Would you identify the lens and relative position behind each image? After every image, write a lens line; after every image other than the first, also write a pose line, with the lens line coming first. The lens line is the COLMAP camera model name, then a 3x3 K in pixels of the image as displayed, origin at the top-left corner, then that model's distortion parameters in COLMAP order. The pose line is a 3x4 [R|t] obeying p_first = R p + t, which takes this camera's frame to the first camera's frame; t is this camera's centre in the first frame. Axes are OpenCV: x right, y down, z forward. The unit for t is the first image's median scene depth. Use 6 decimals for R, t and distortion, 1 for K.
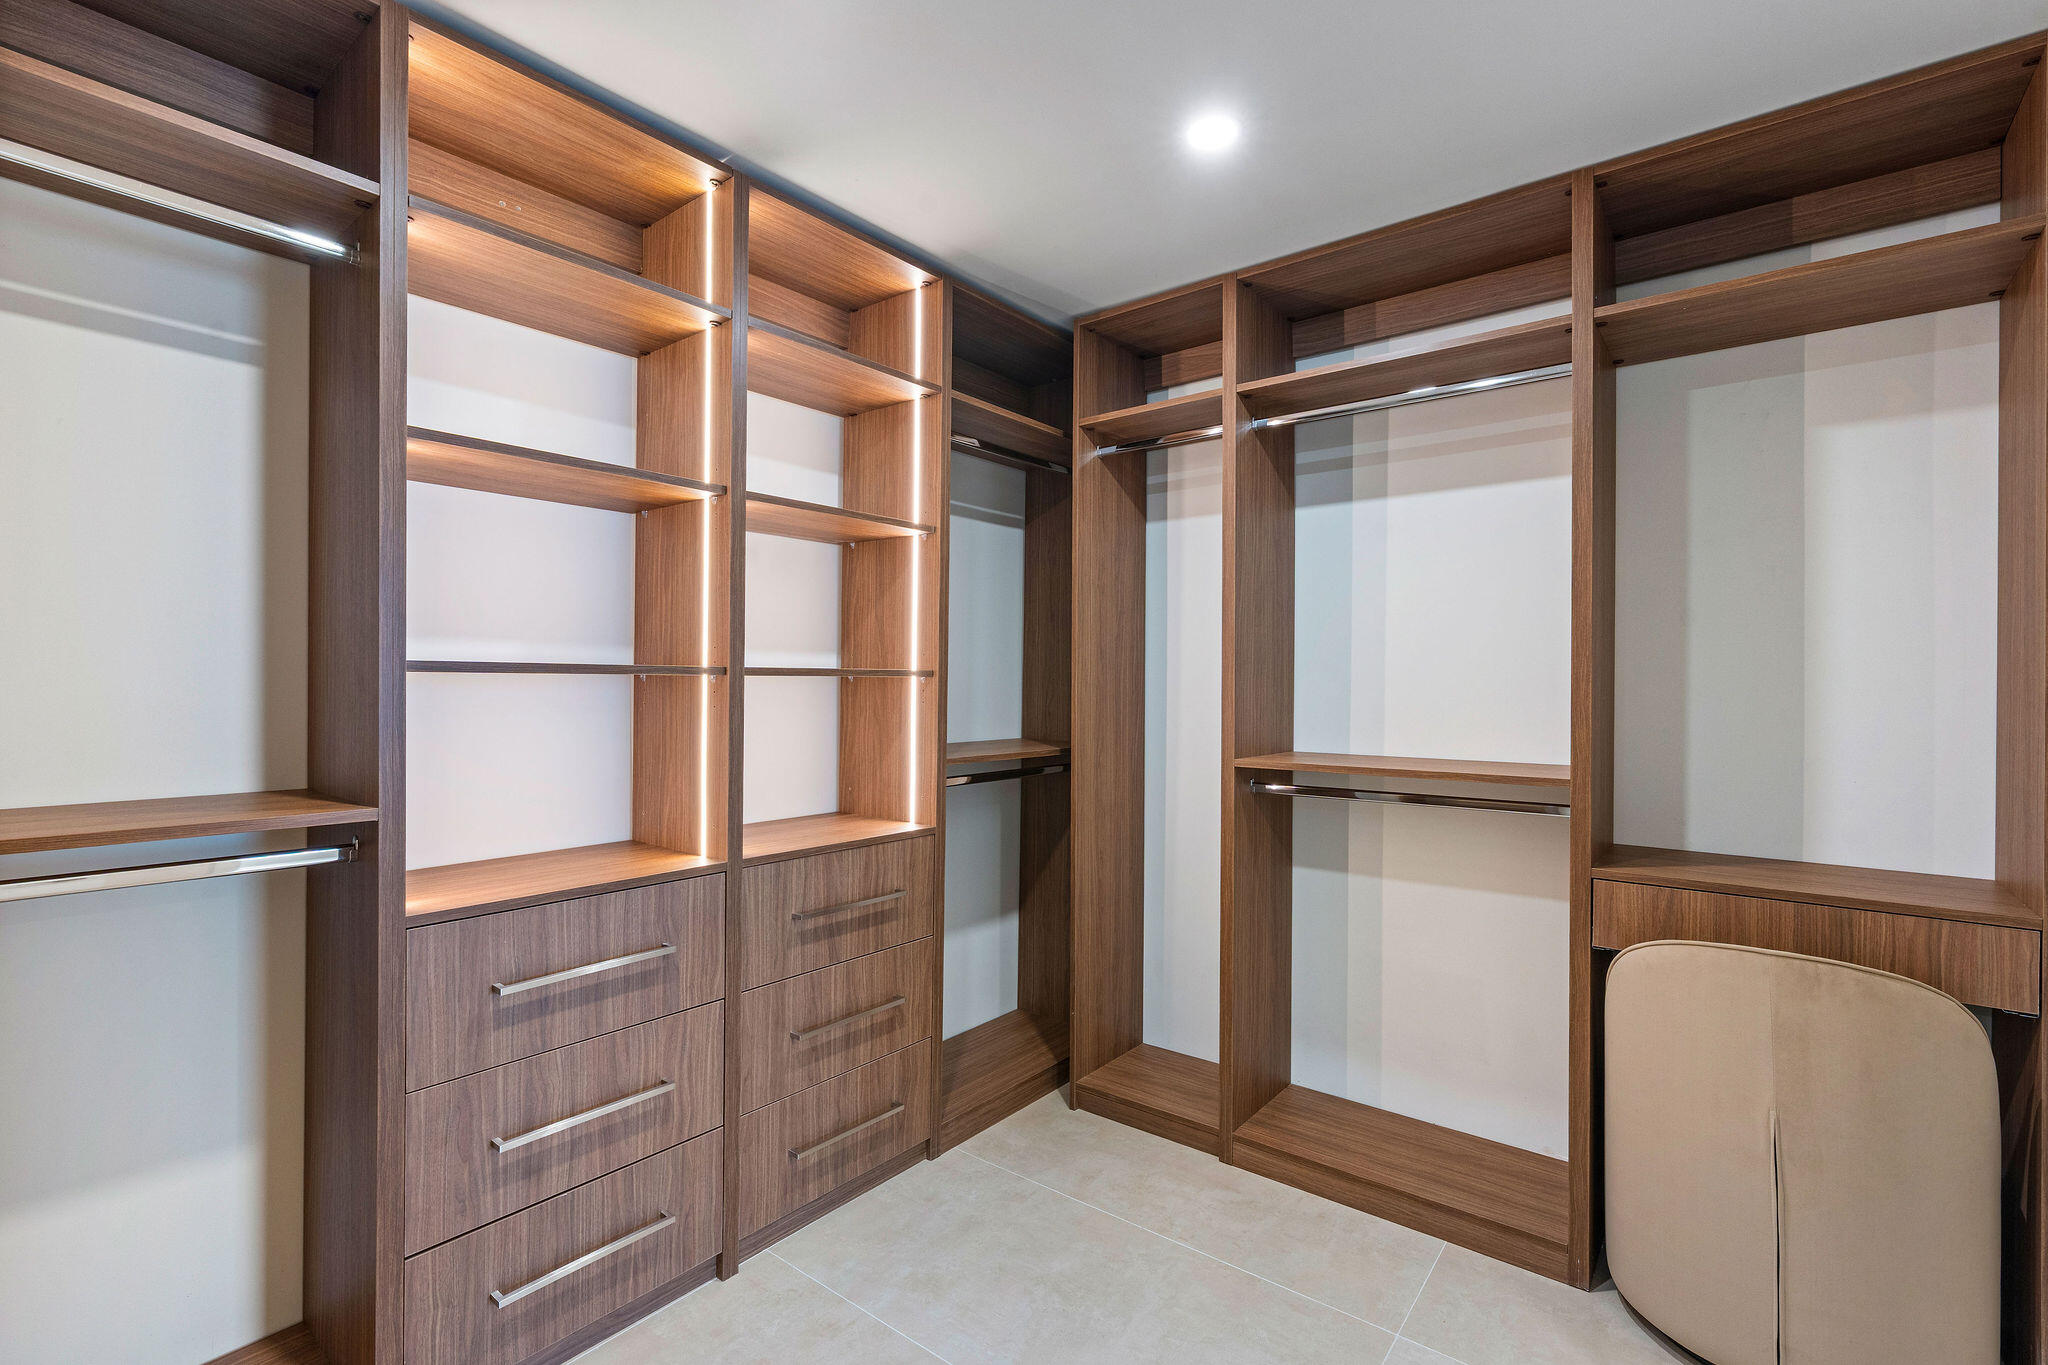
lens RADIAL K [[923.6, 0, 1024.0], [0, 923.6, 682.5], [0, 0, 1]] dist [-0.003691, 0.000193]
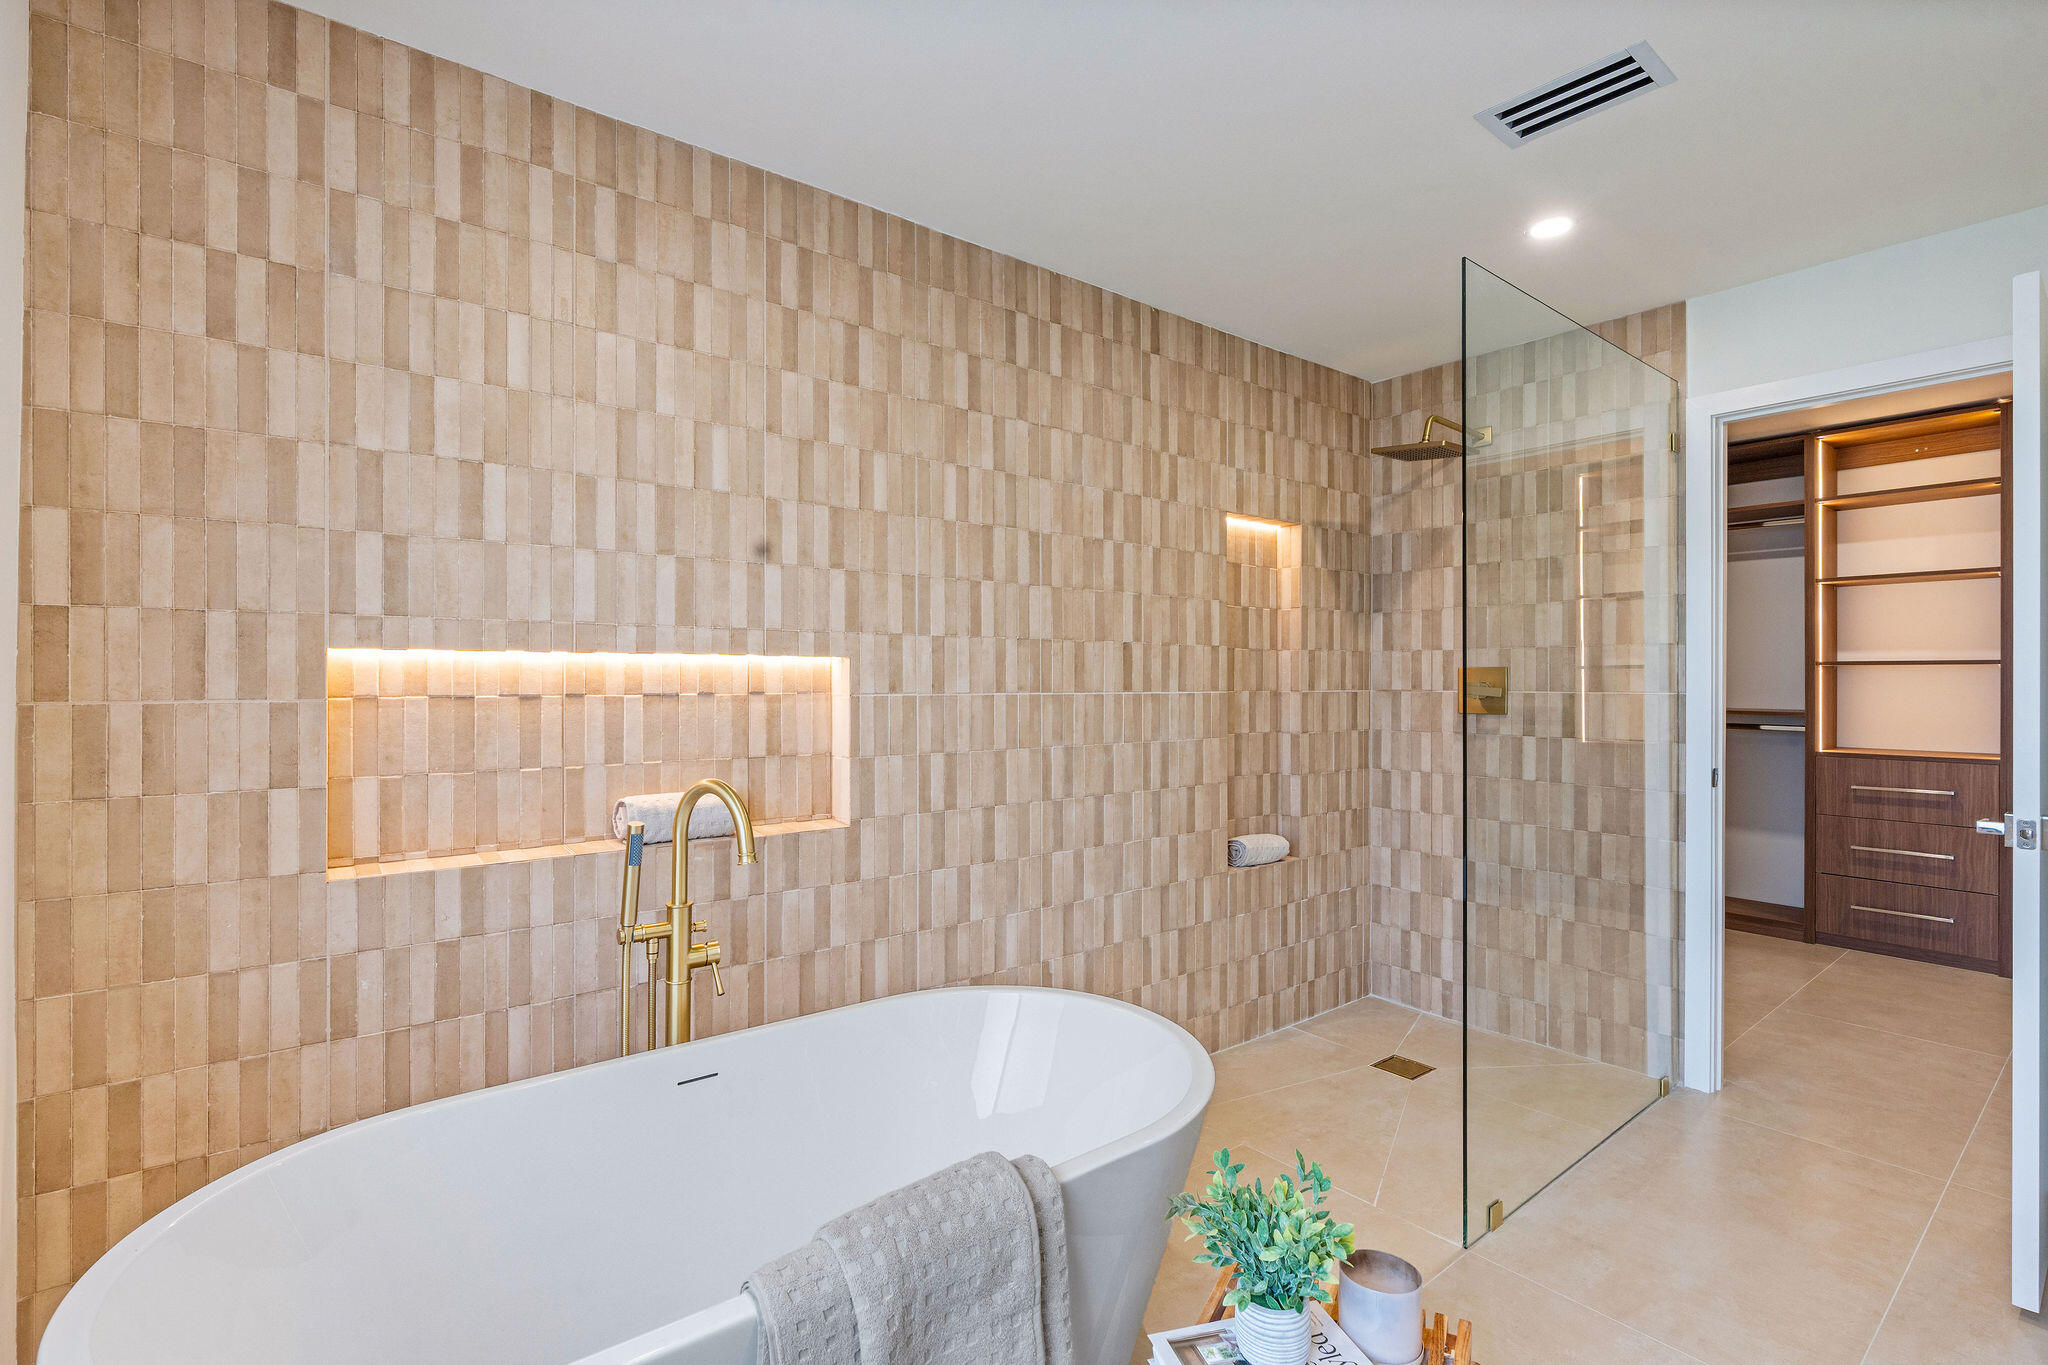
lens RADIAL K [[923.6, 0, 1024.0], [0, 923.6, 682.5], [0, 0, 1]] dist [-0.003691, 0.000193]
pose [[-0.224124, -0.000166, -0.974561, 2.445569], [-0.005164, 0.999986, 0.001017, 0.046540], [0.974547, 0.005261, -0.224122, -0.690739]]
